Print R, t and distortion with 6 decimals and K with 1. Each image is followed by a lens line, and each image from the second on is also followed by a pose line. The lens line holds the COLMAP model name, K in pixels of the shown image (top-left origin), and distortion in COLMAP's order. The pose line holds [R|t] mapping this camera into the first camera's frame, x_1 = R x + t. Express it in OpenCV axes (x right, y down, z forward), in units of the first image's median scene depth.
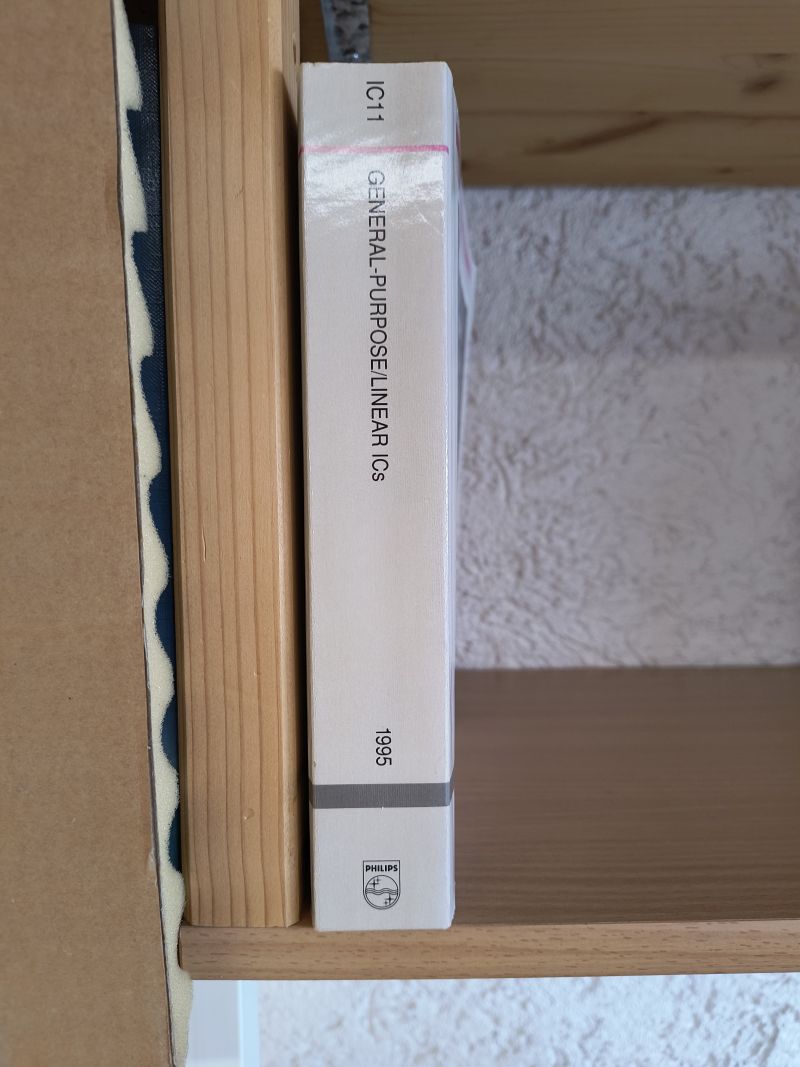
lens RADIAL K [[761.2, 0, 406.6], [0, 761.2, 548.6], [0, 0, 1]] dist [-0.037964, 0.016545]
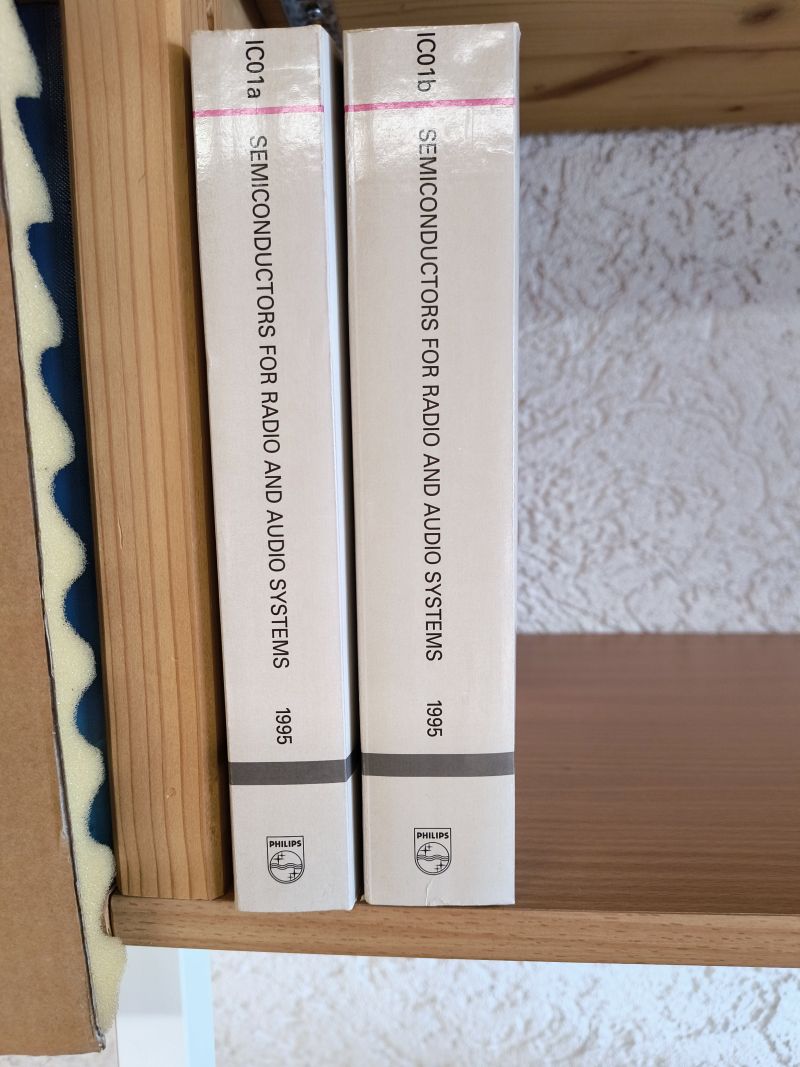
lens RADIAL K [[760.2, 0, 397.0], [0, 760.2, 539.0], [0, 0, 1]] dist [-0.041395, 0.017997]
pose [[0.996510, 0.000771, -0.083470, 0.077698], [0.003924, 0.998419, 0.056070, -0.021260], [0.083381, -0.056201, 0.994932, 0.009652]]
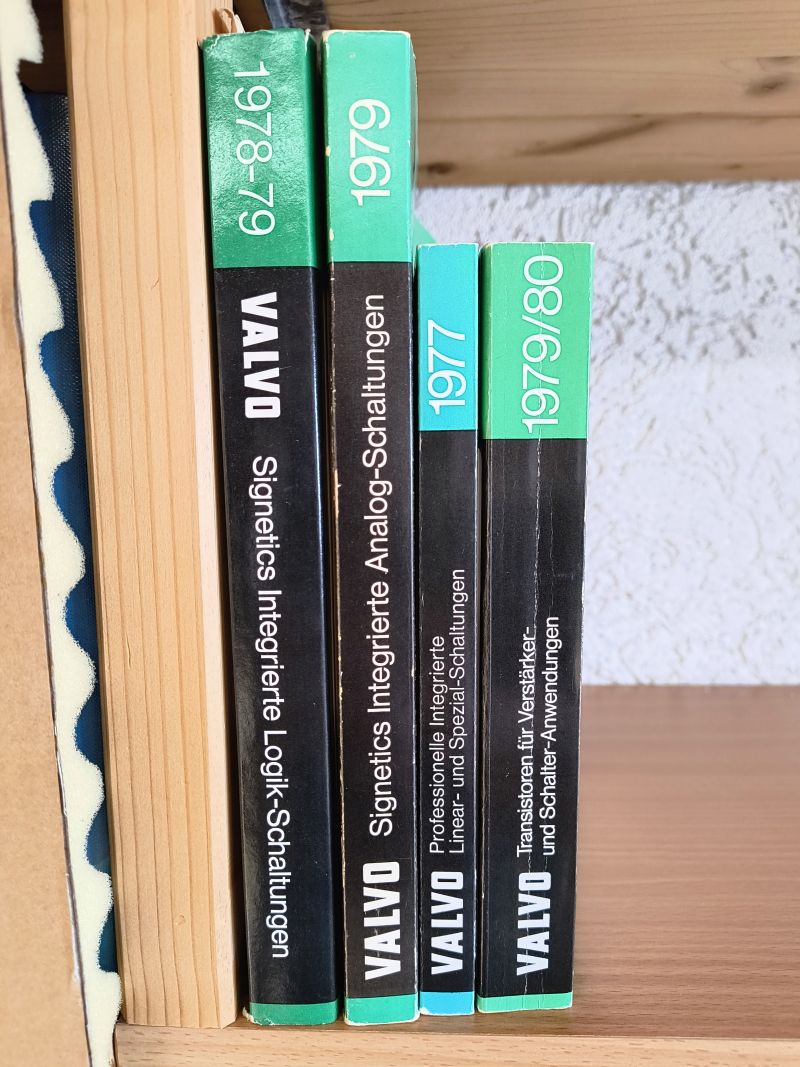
lens RADIAL K [[756.5, 0, 400.7], [0, 756.5, 538.4], [0, 0, 1]] dist [-0.024852, -0.002361]
pose [[0.999005, 0.005039, -0.044305, 0.050182], [-0.002739, 0.998653, 0.051814, -0.082849], [0.044506, -0.051641, 0.997673, 0.027609]]
